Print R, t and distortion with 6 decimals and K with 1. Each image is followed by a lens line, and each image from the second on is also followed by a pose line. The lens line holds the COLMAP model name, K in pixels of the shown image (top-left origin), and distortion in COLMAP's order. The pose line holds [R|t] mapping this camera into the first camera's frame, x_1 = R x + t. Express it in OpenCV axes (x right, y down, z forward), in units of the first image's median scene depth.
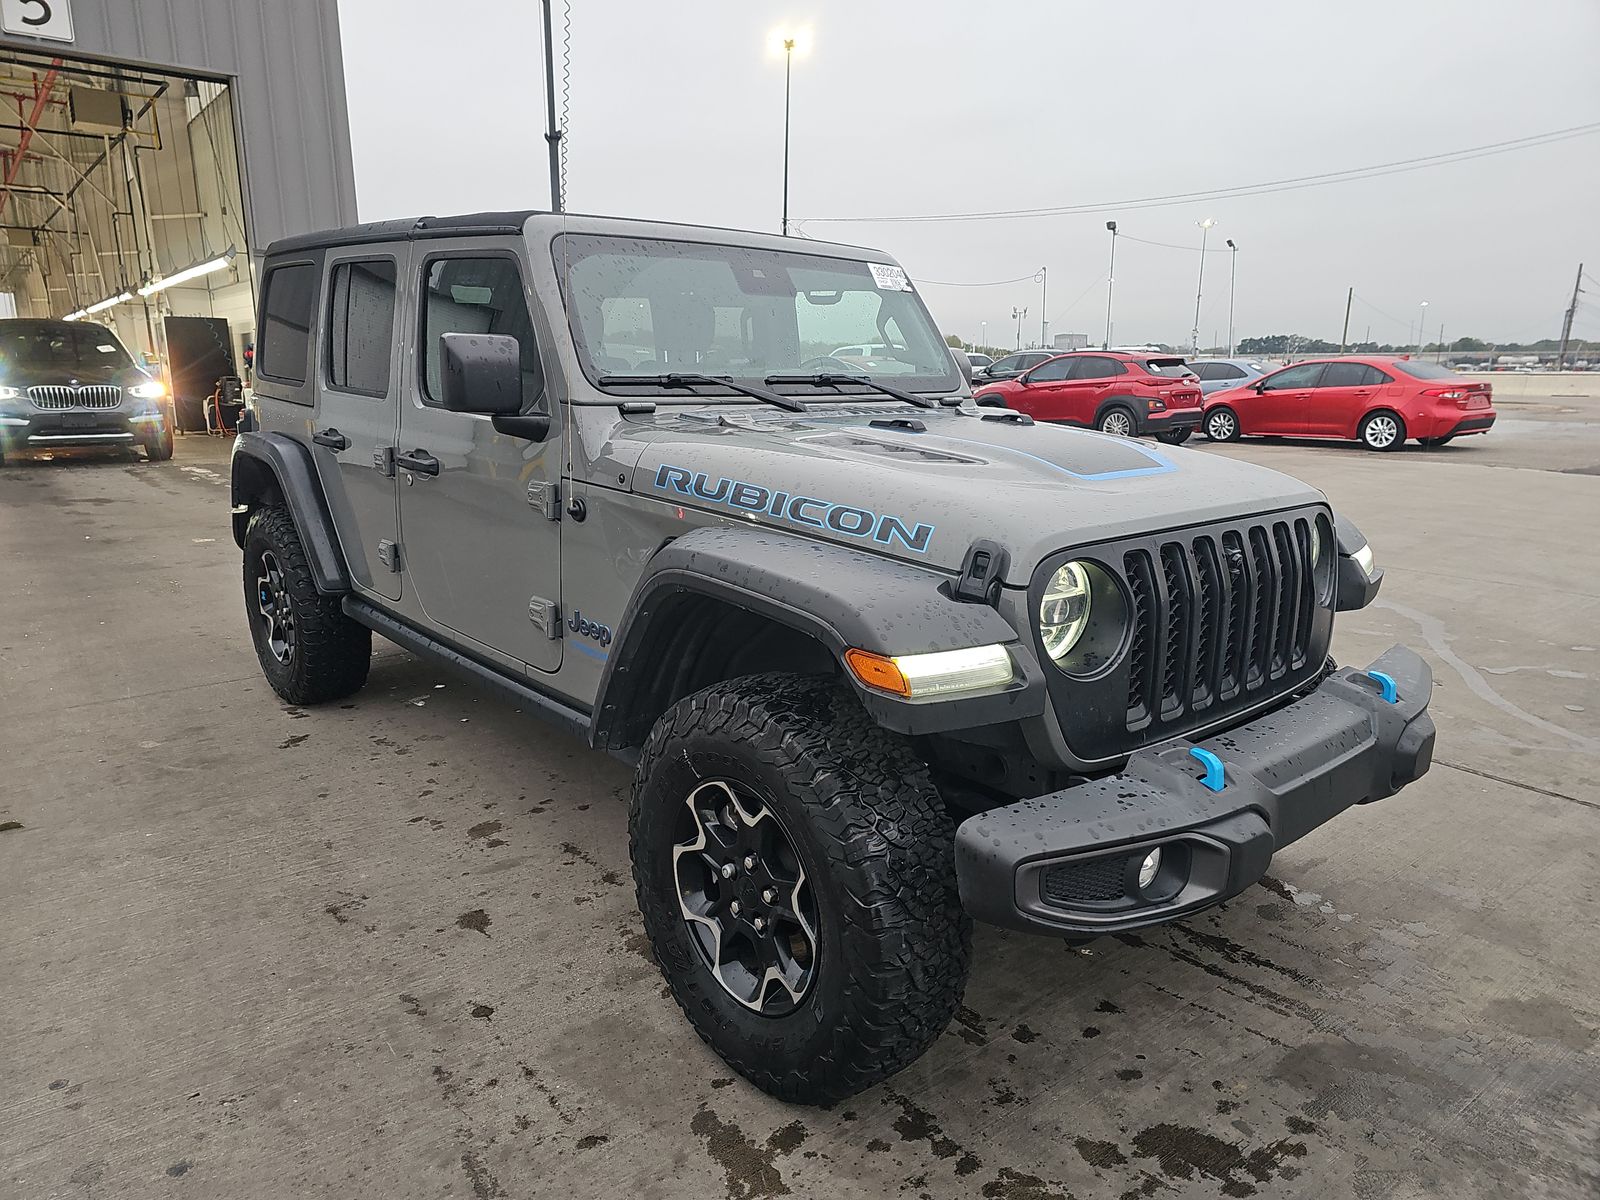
lens RADIAL K [[1039.0, 0, 800.0], [0, 1039.0, 600.0], [0, 0, 1]] dist [0.070449, -0.051364]
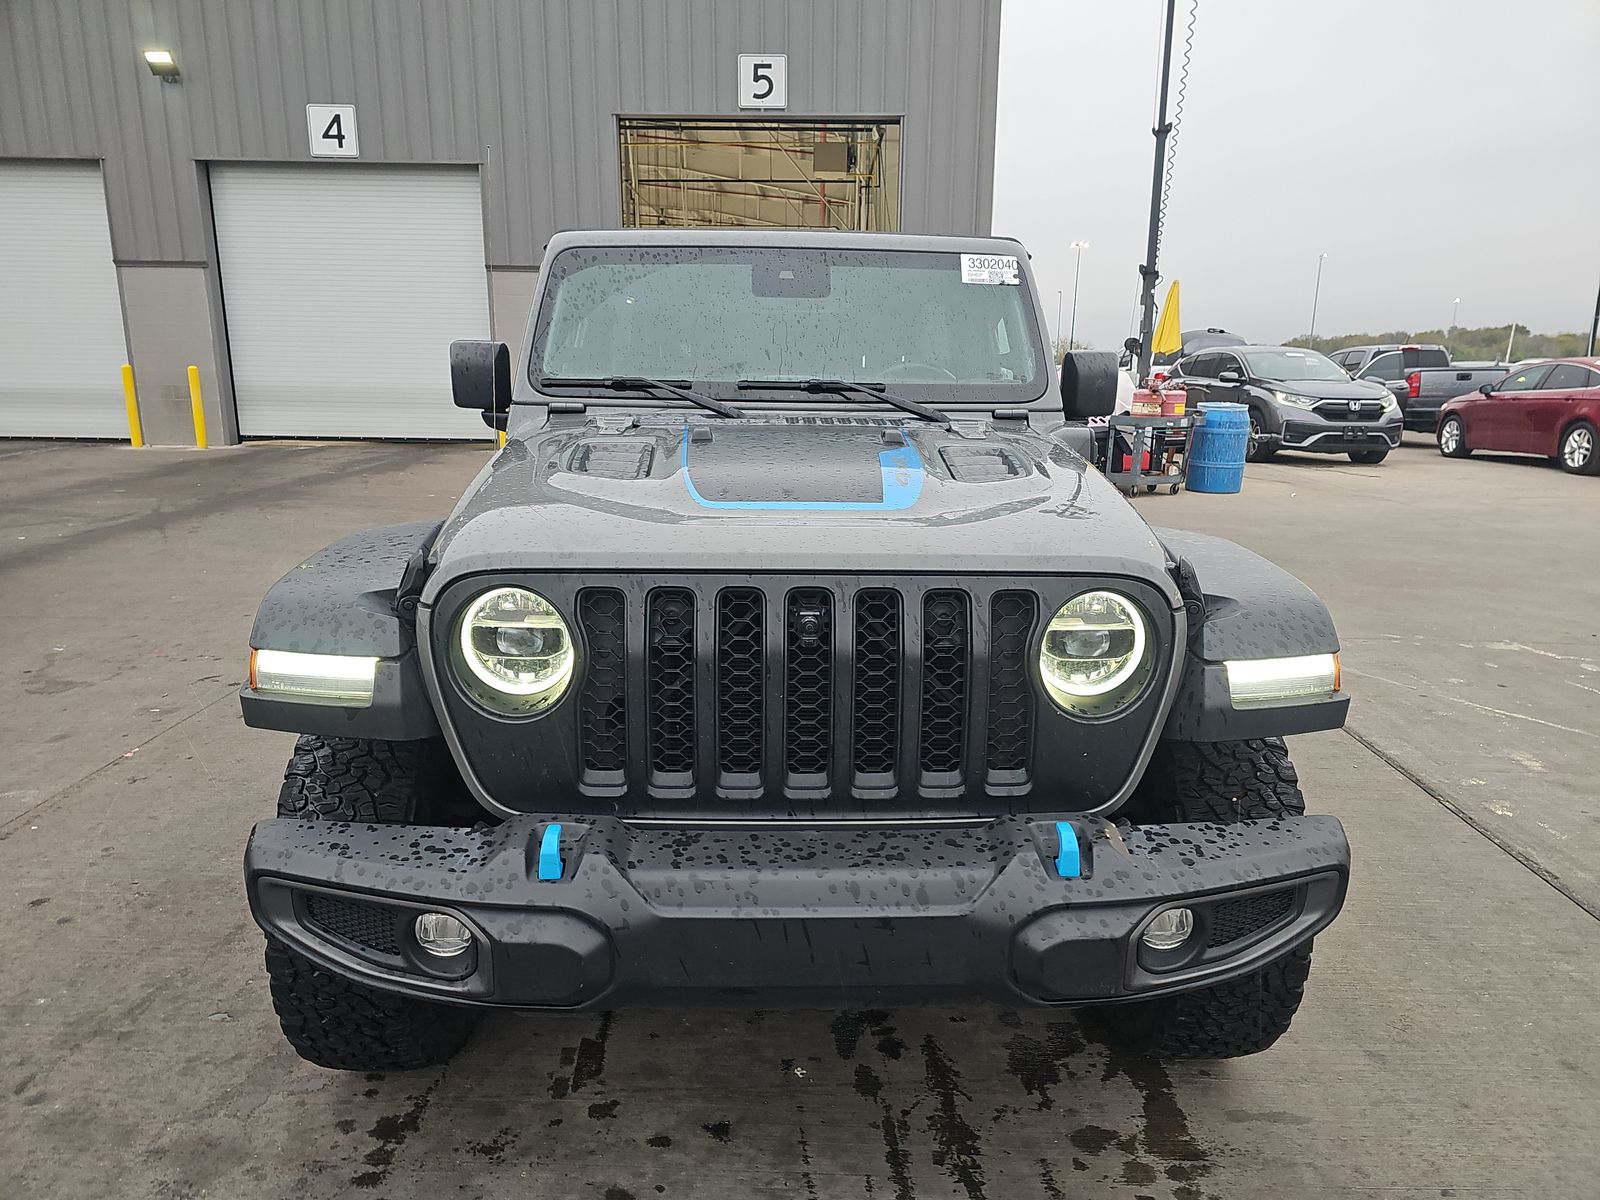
lens RADIAL K [[1039.0, 0, 800.0], [0, 1039.0, 600.0], [0, 0, 1]] dist [0.070449, -0.051364]
pose [[0.781200, 0.141866, -0.607948, 0.681446], [-0.144248, 0.988503, 0.045314, -0.069886], [0.607387, 0.052296, 0.792683, 0.295425]]
